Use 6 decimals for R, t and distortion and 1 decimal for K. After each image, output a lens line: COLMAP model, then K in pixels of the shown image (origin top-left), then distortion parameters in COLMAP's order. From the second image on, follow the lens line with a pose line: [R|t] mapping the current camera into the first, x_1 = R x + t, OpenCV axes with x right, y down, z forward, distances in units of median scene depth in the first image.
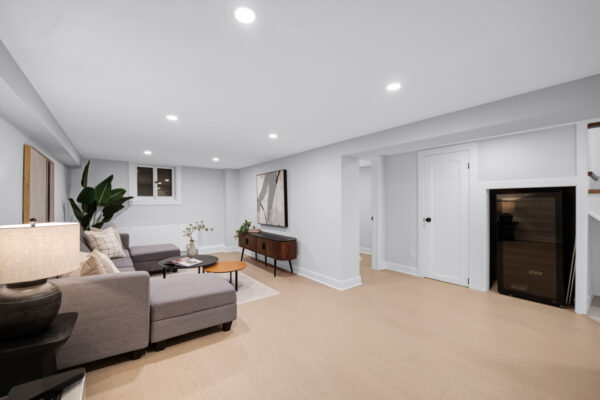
lens RADIAL K [[249.6, 0, 301.7], [0, 249.6, 202.6], [0, 0, 1]] dist [-0.016410, 0.000638]
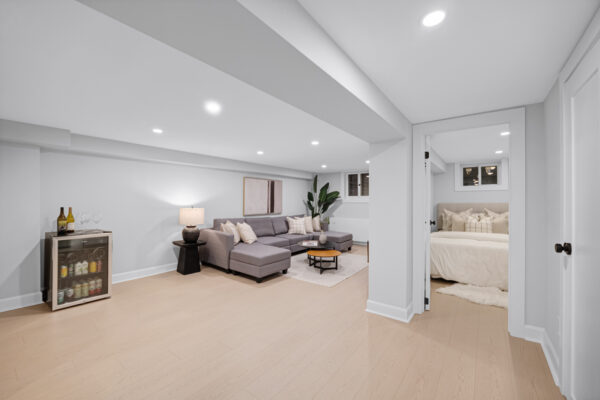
lens RADIAL K [[249.6, 0, 297.6], [0, 249.6, 199.0], [0, 0, 1]] dist [-0.016410, 0.000638]
pose [[0.249800, -0.003960, -0.968289, 0.723334], [-0.000237, 0.999991, -0.004151, -0.004927], [0.968297, 0.001266, 0.249797, 0.474358]]
